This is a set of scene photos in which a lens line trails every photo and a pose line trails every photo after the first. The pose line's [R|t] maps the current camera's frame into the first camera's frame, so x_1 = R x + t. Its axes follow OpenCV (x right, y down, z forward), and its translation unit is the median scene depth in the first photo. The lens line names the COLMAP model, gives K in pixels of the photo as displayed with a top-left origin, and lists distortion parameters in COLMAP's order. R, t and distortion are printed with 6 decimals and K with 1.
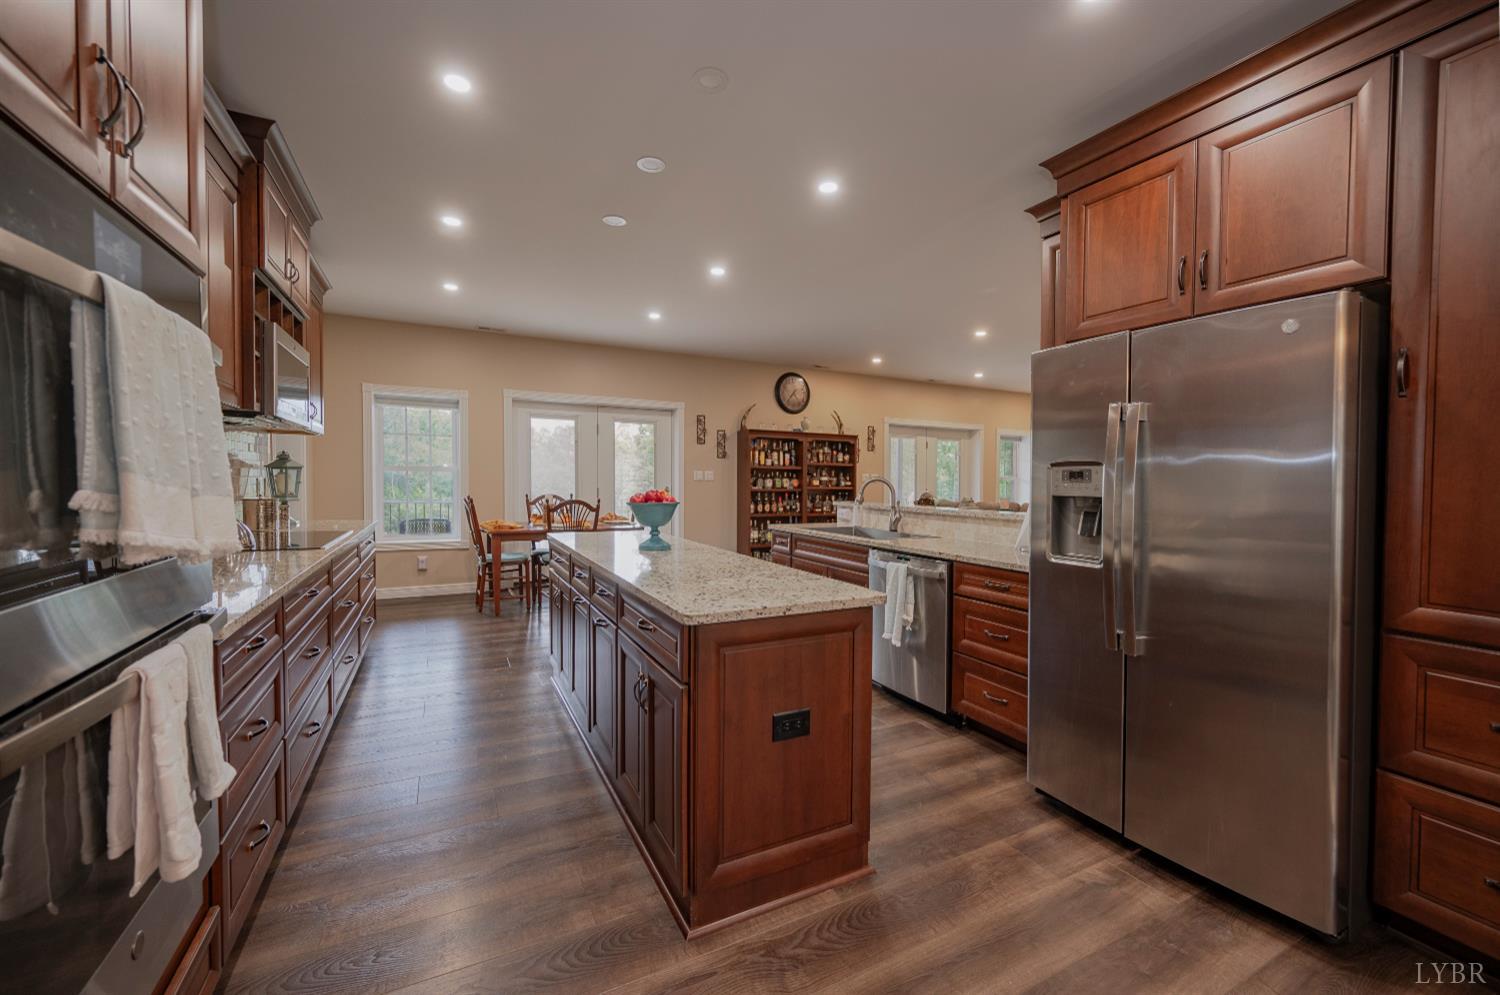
lens RADIAL K [[594.7, 0, 751.7], [0, 594.7, 492.2], [0, 0, 1]] dist [-0.000628, 0.000722]
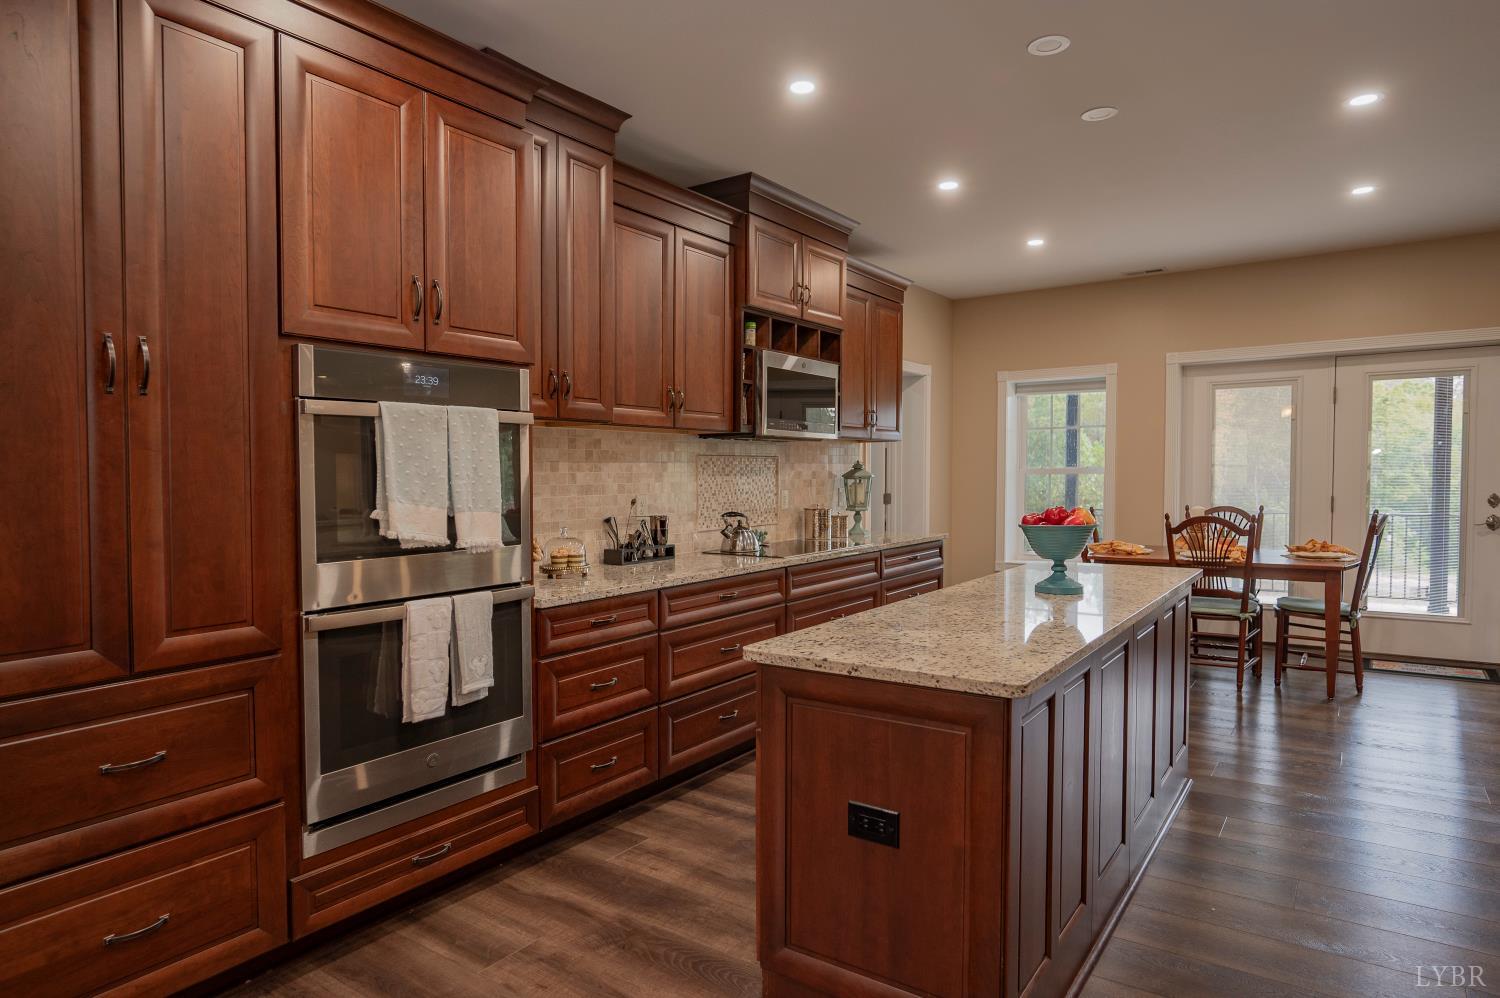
lens RADIAL K [[879.9, 0, 744.8], [0, 879.9, 499.5], [0, 0, 1]] dist [0.002253, 0.000268]
pose [[0.460875, 0.008875, -0.887421, 0.580844], [-0.005263, 0.999960, 0.007267, -0.018099], [0.887450, 0.001322, 0.460903, 0.197914]]
